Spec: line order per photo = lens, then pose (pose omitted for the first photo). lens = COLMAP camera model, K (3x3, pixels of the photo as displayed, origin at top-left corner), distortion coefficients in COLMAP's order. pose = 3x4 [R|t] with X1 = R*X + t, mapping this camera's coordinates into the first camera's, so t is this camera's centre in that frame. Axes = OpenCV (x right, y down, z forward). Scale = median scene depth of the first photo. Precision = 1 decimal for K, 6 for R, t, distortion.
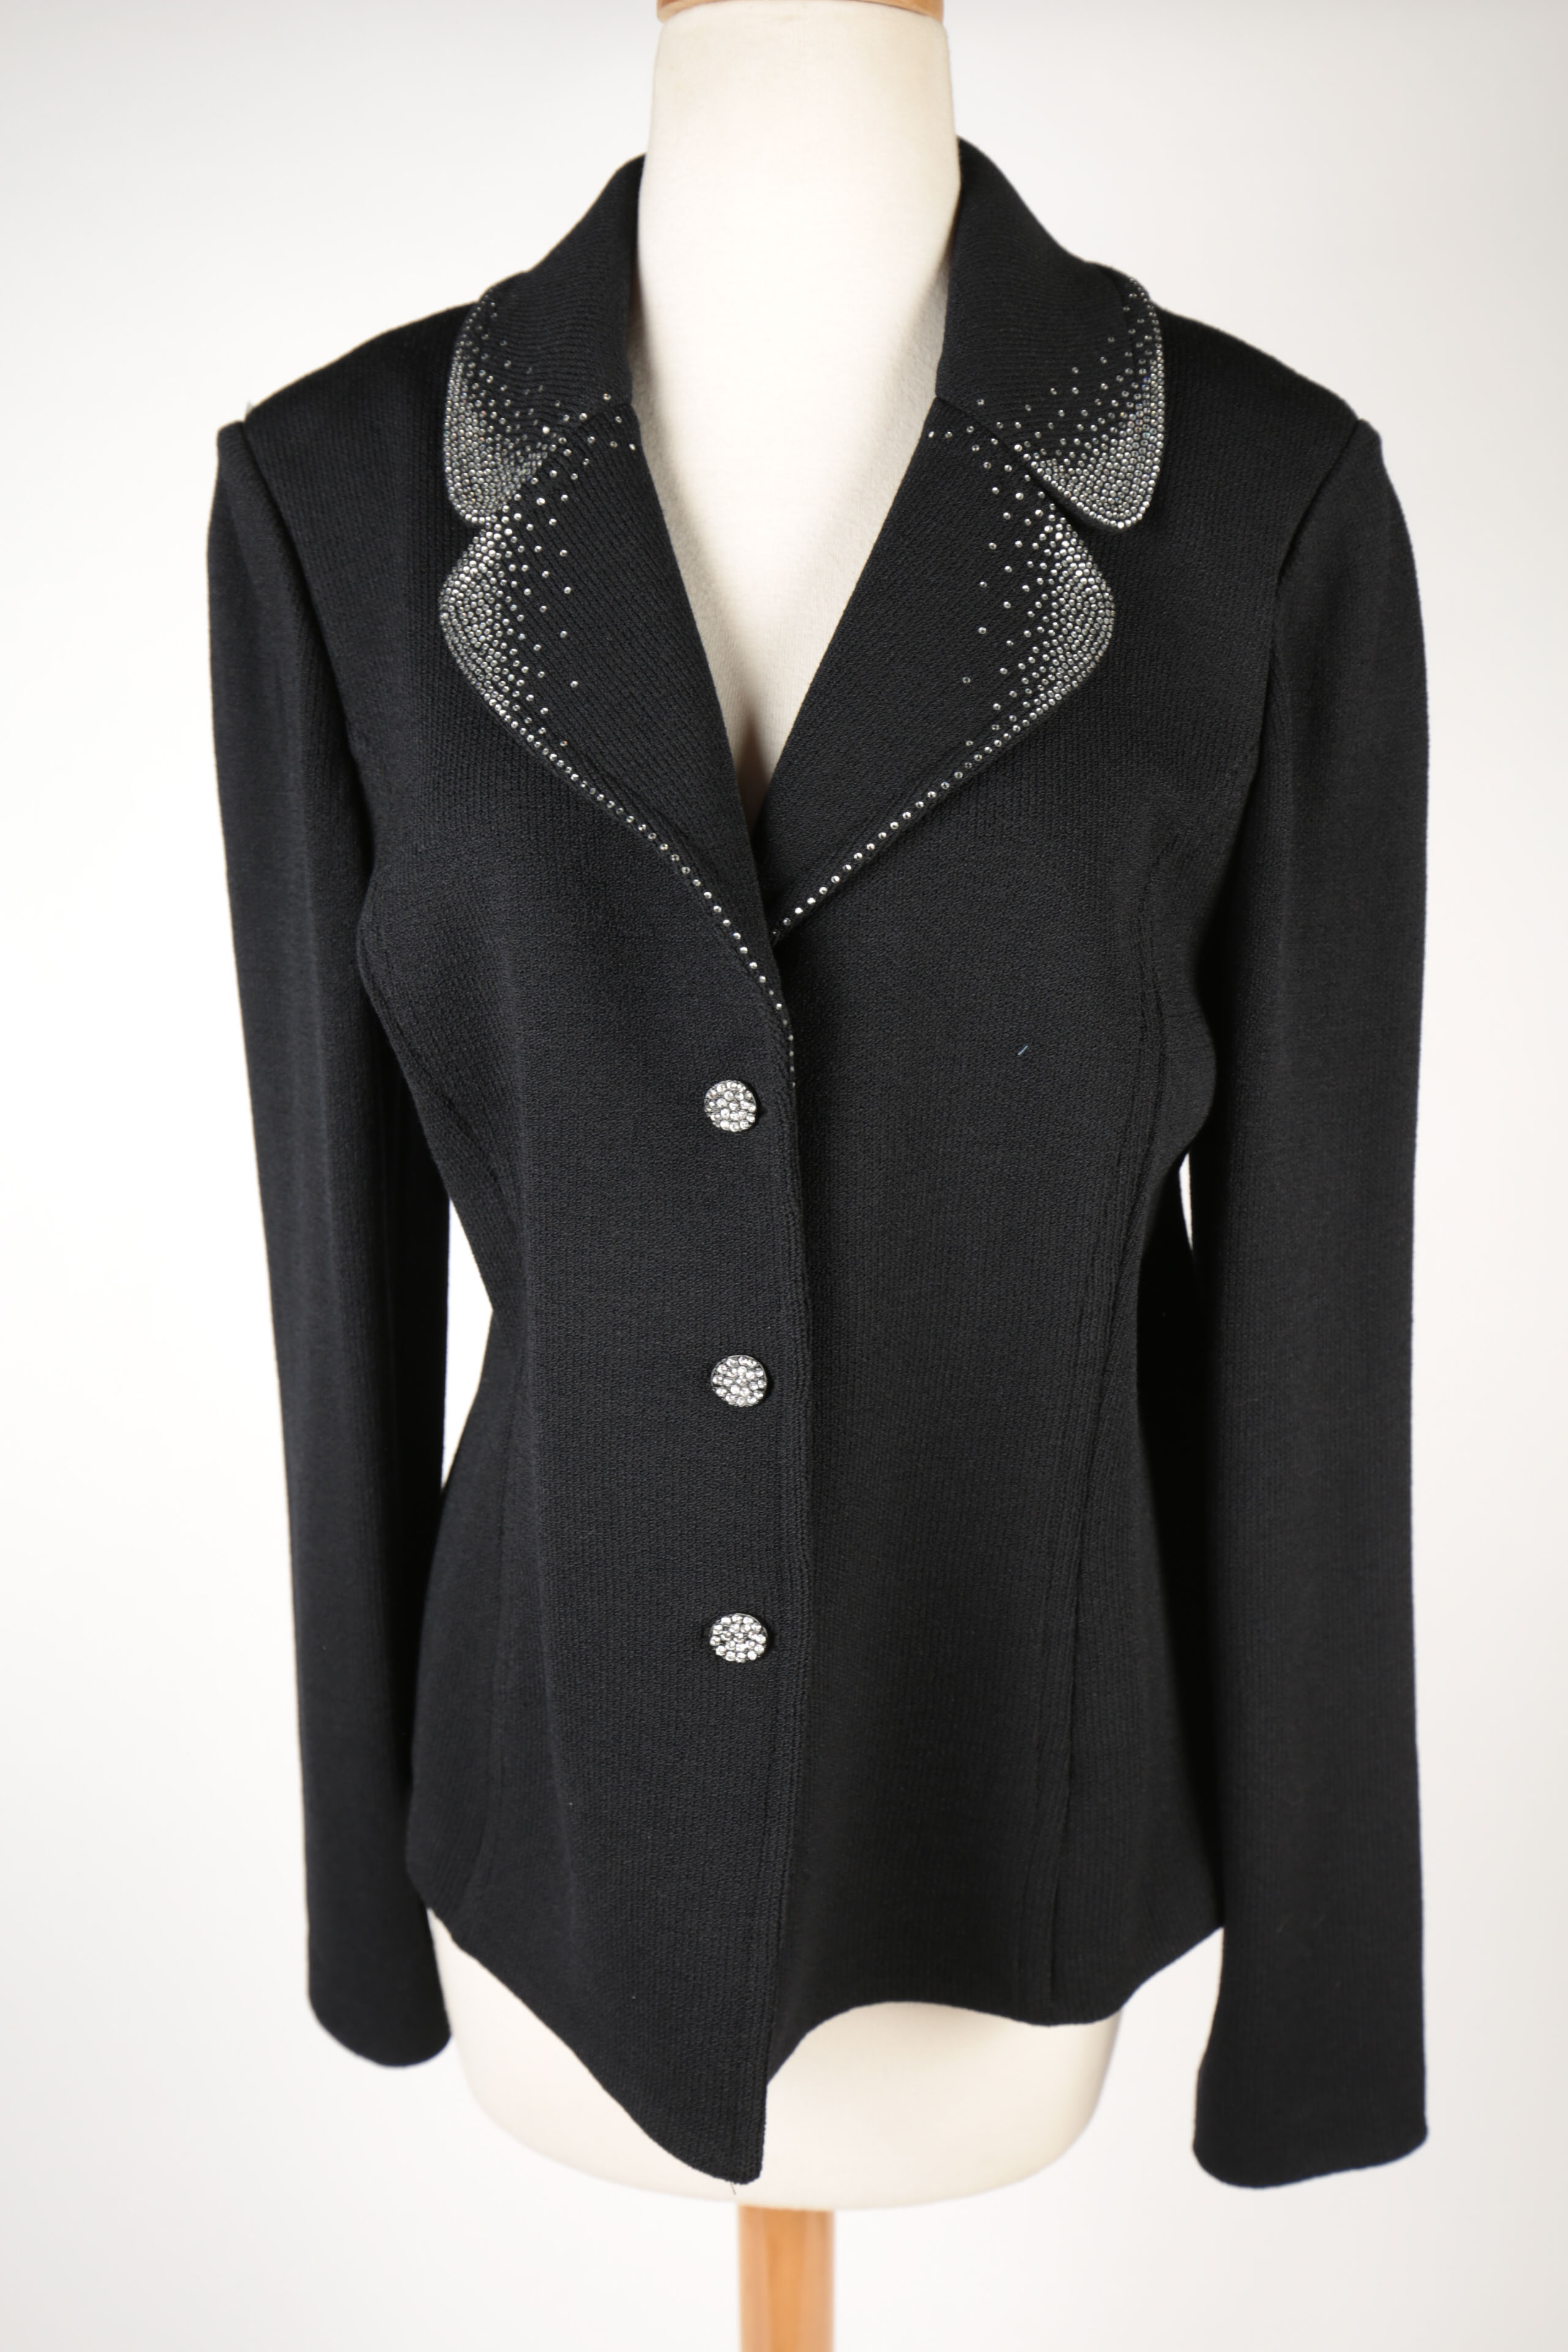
lens RADIAL K [[2189.4, 0, 784.0], [0, 2189.4, 1176.0], [0, 0, 1]] dist [0.016035, 0.024781]
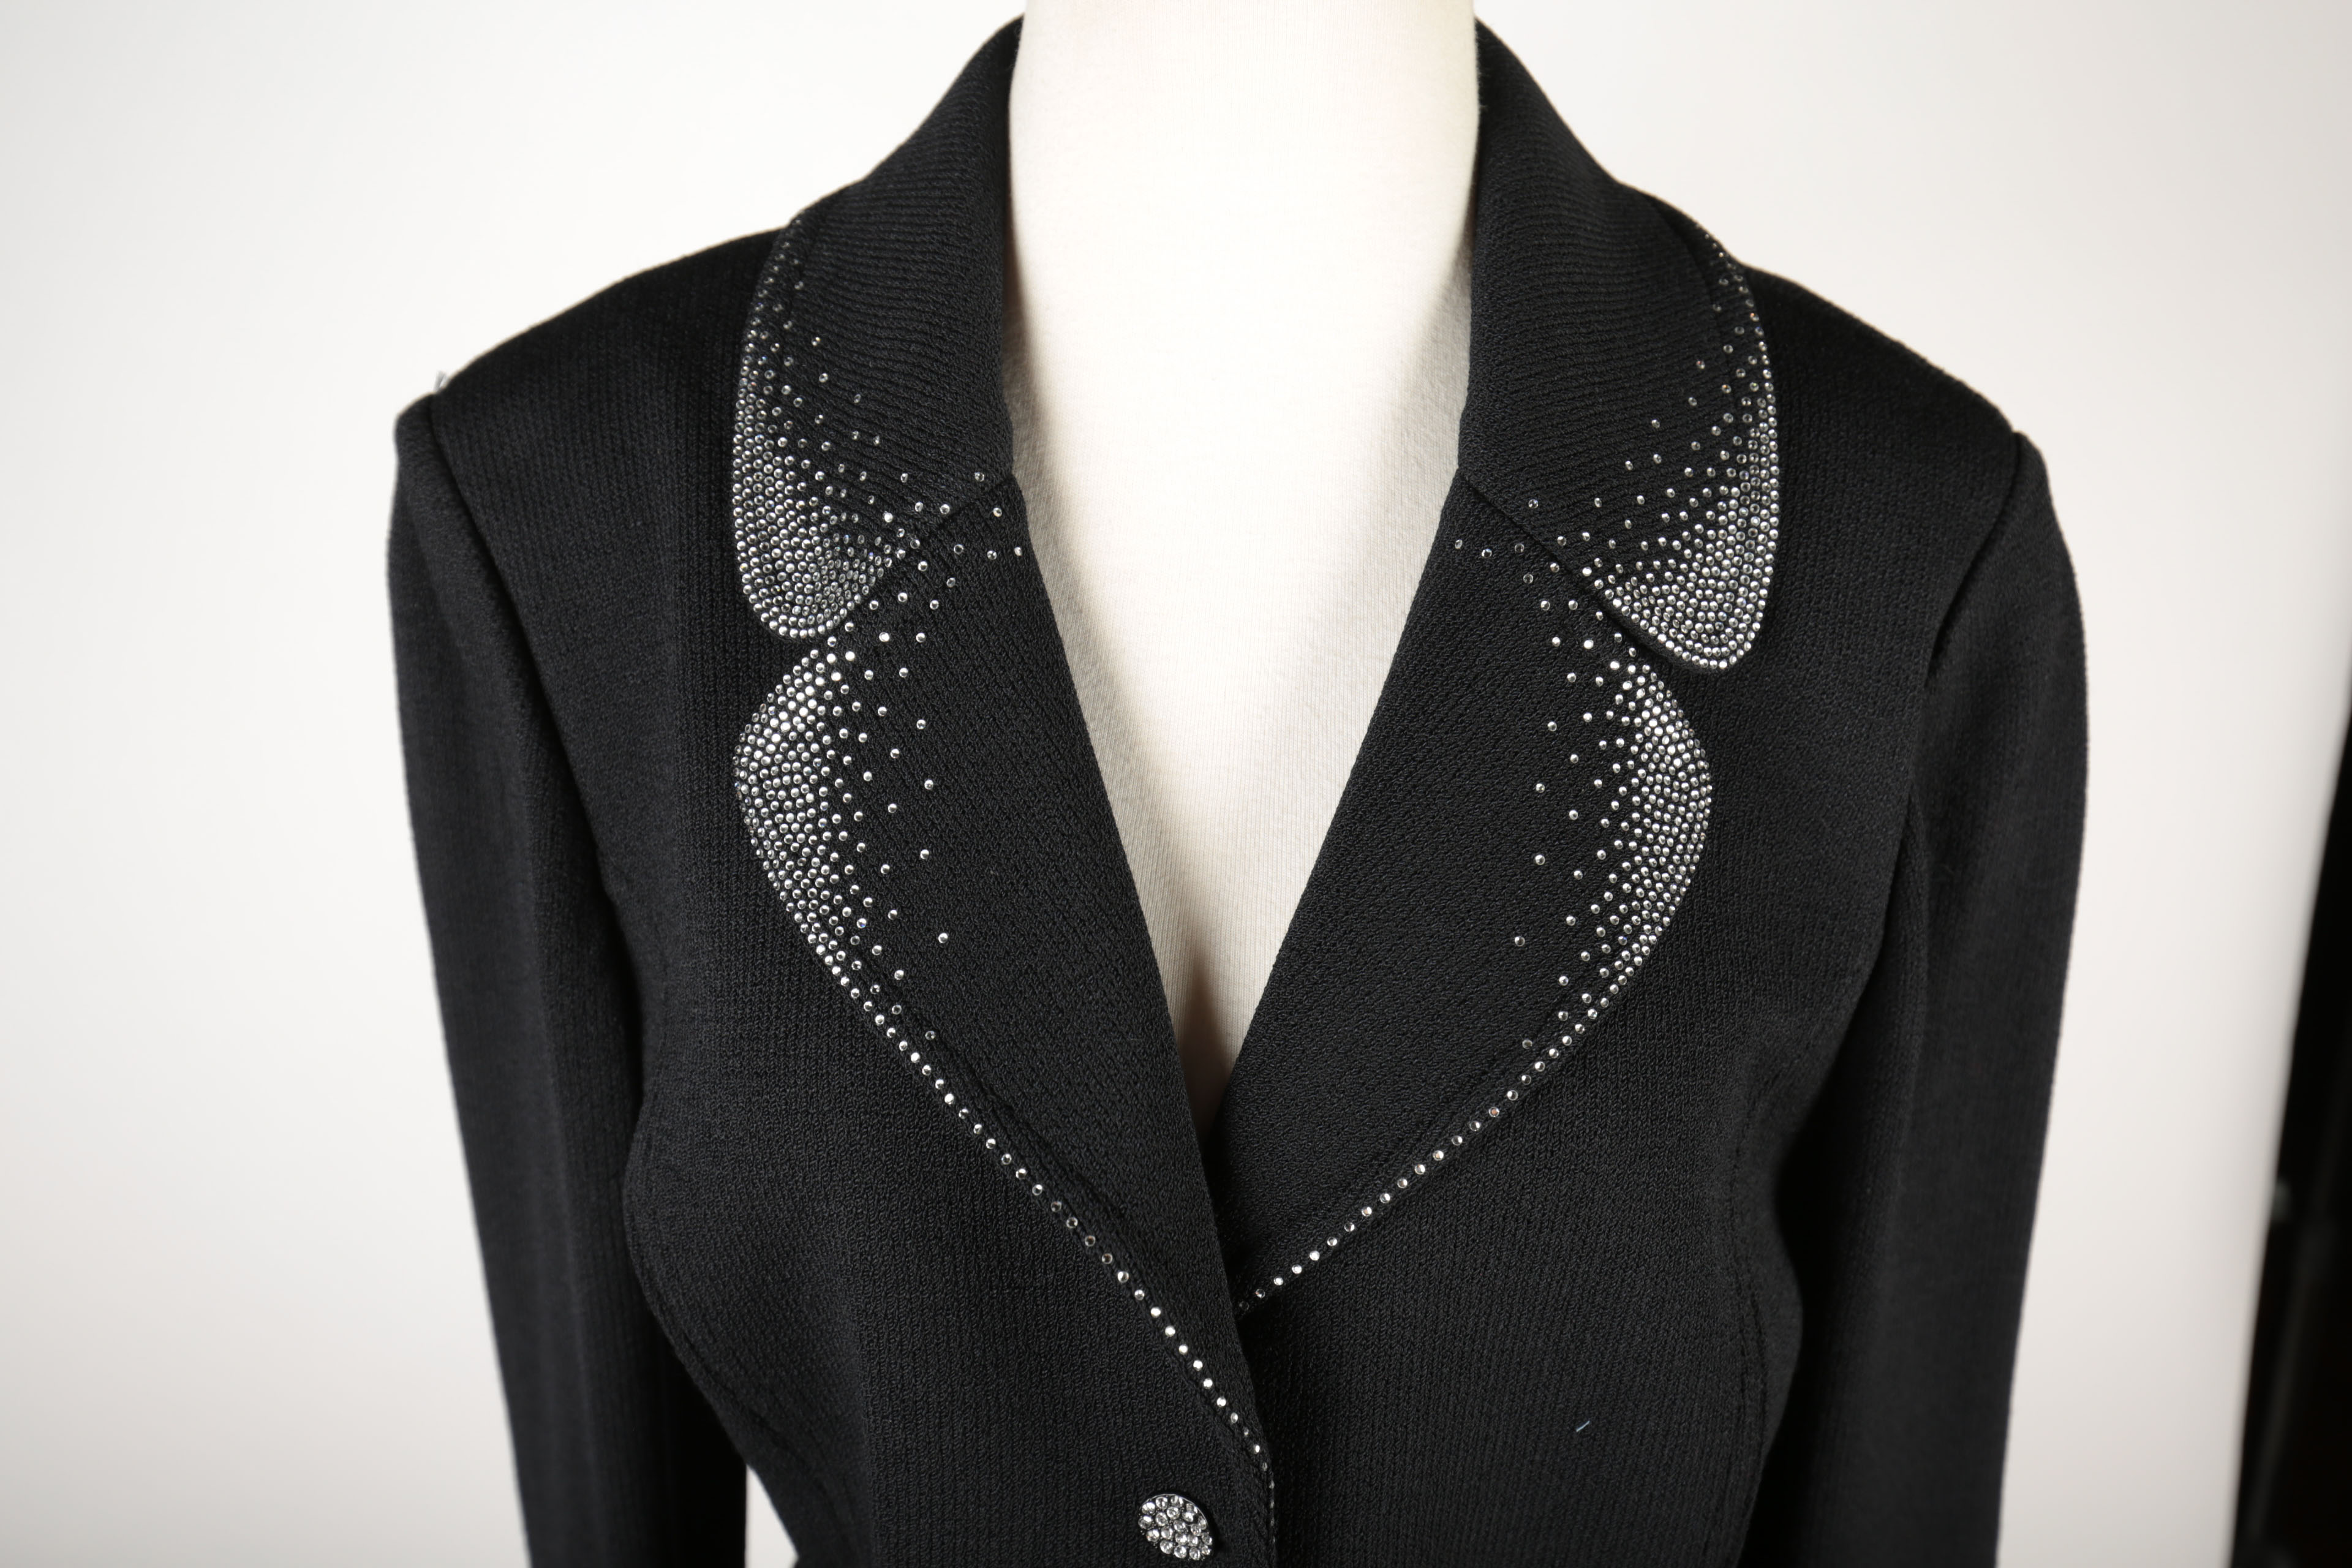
lens RADIAL K [[2189.4, 0, 1176.0], [0, 2189.4, 784.0], [0, 0, 1]] dist [0.016035, 0.024781]
pose [[0.997784, -0.010531, 0.065701, -0.066139], [0.003281, 0.993981, 0.109501, -0.337551], [-0.066458, -0.109043, 0.991813, 0.319553]]
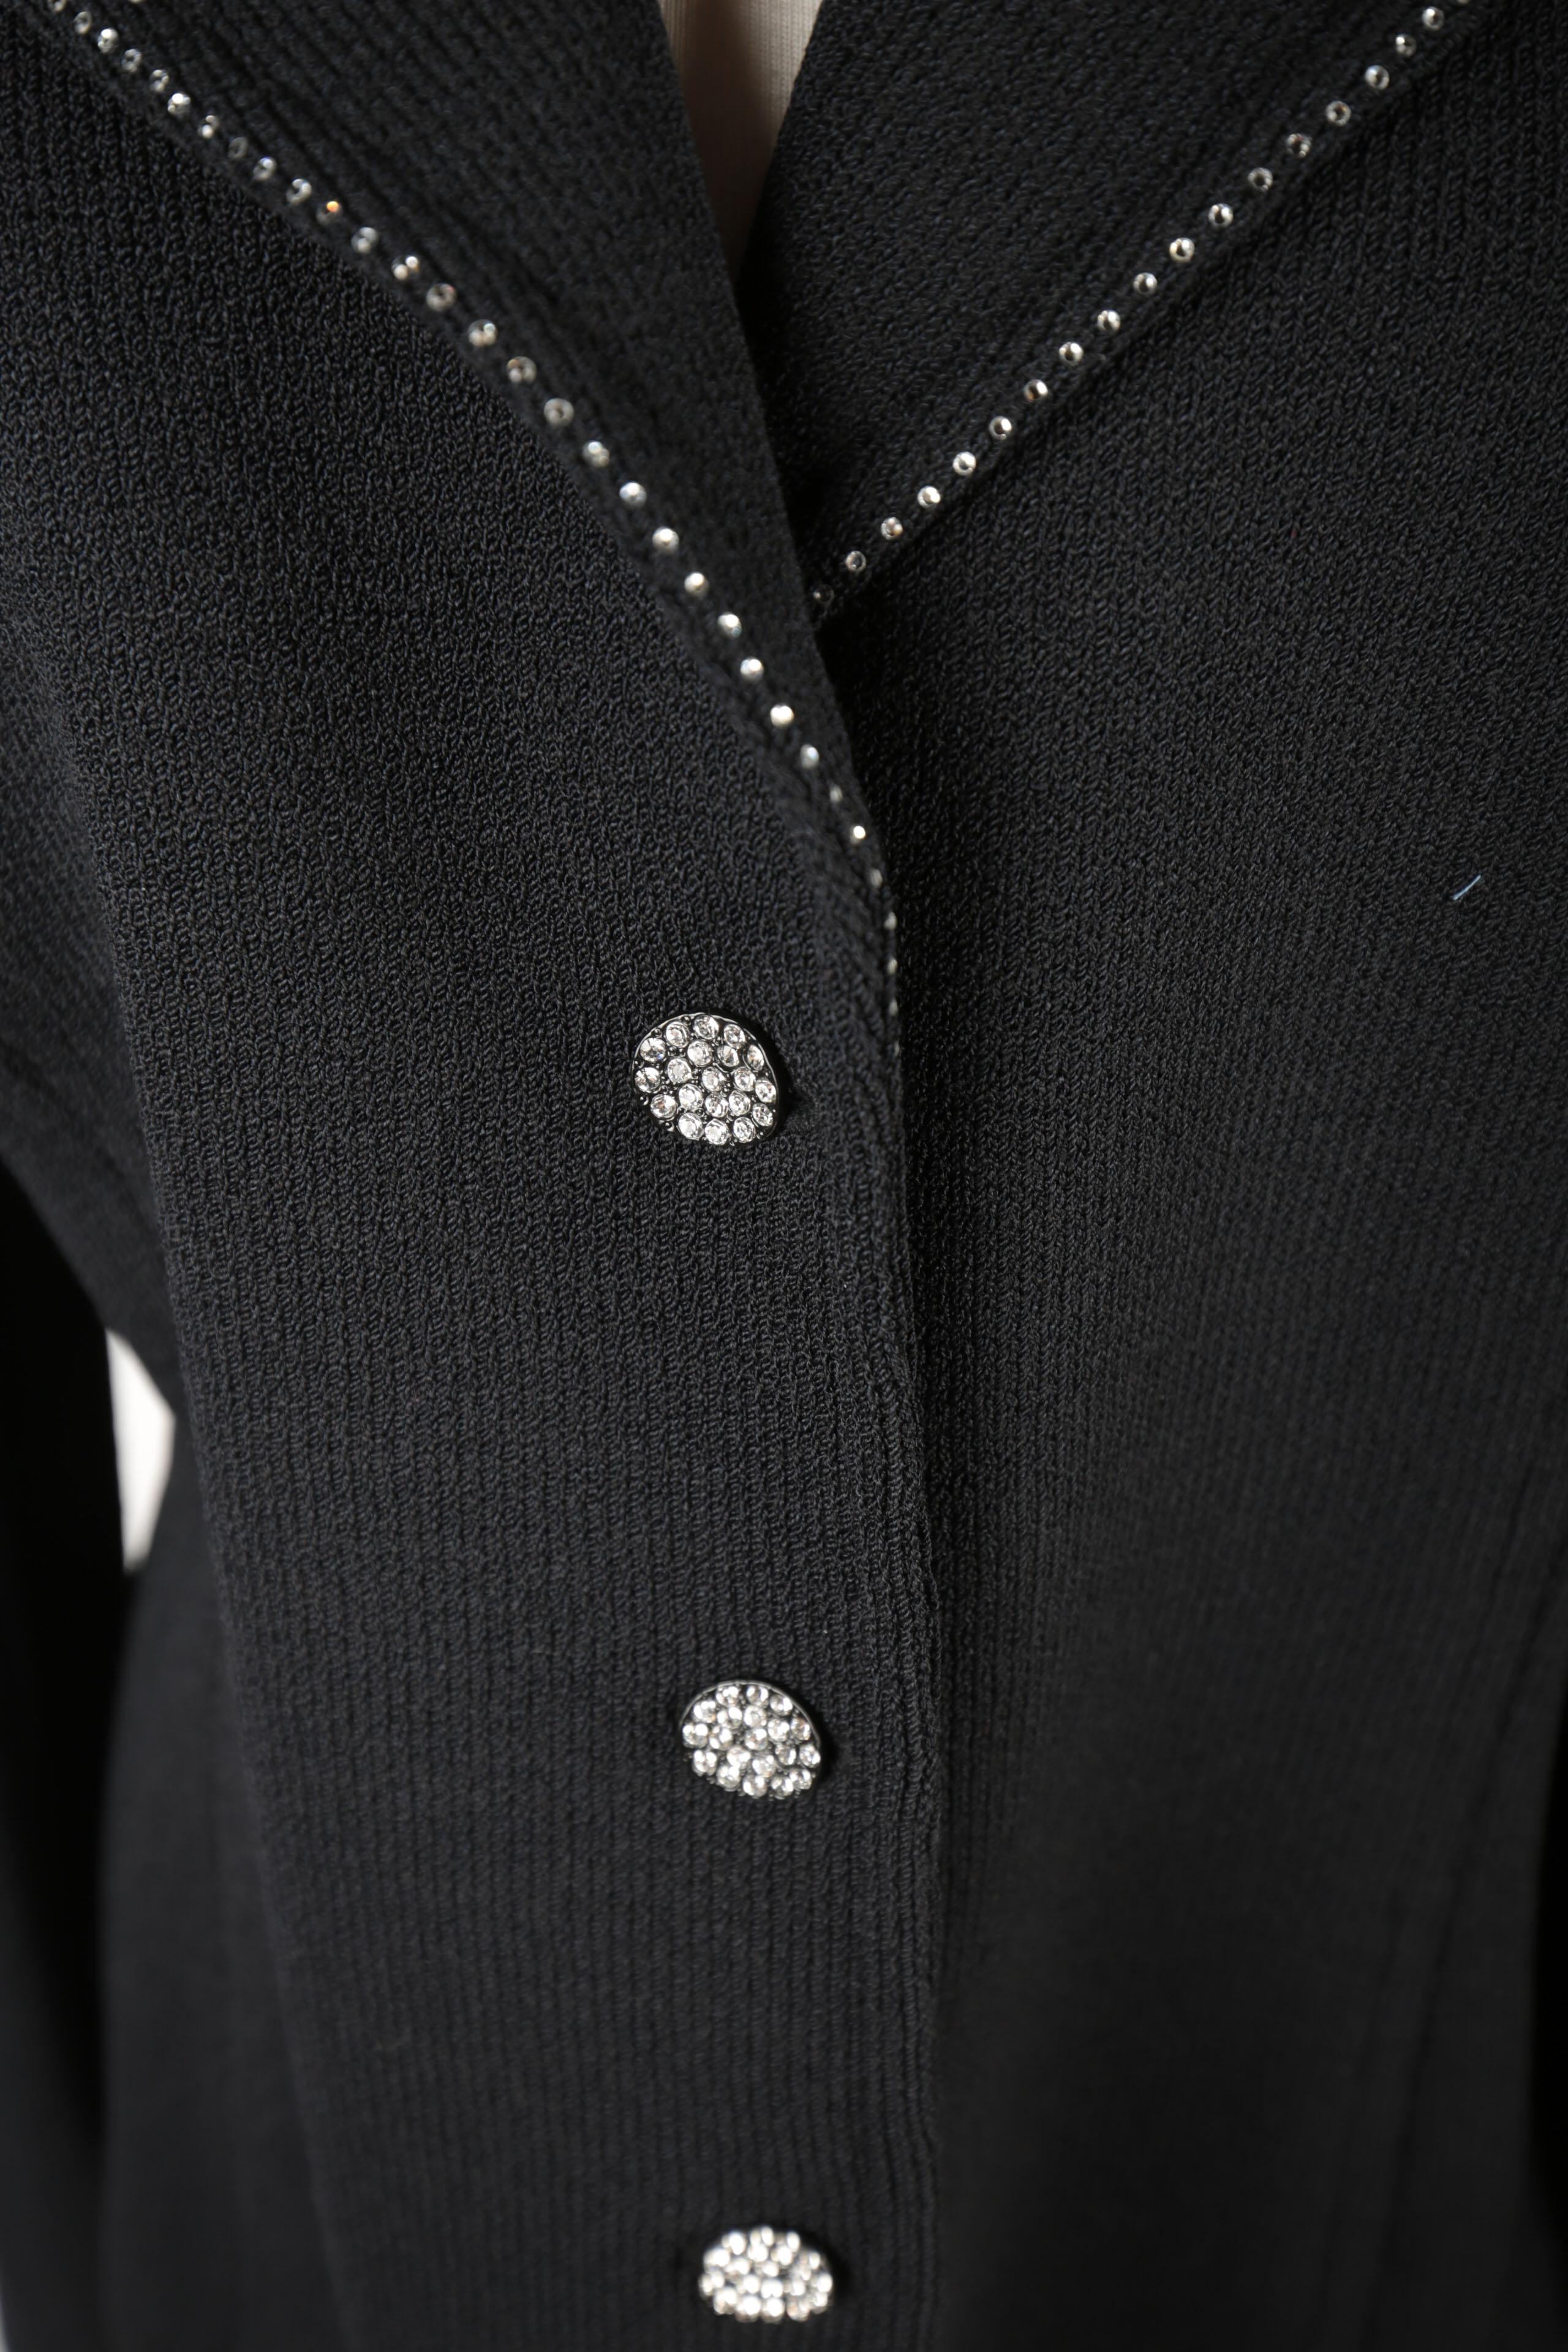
lens RADIAL K [[2181.7, 0, 788.3], [0, 2181.7, 1201.6], [0, 0, 1]] dist [0.009232, 0.006760]
pose [[0.995324, -0.052739, 0.080924, -0.040127], [0.033277, 0.973721, 0.225301, -0.091983], [-0.090679, -0.221554, 0.970923, 0.622239]]
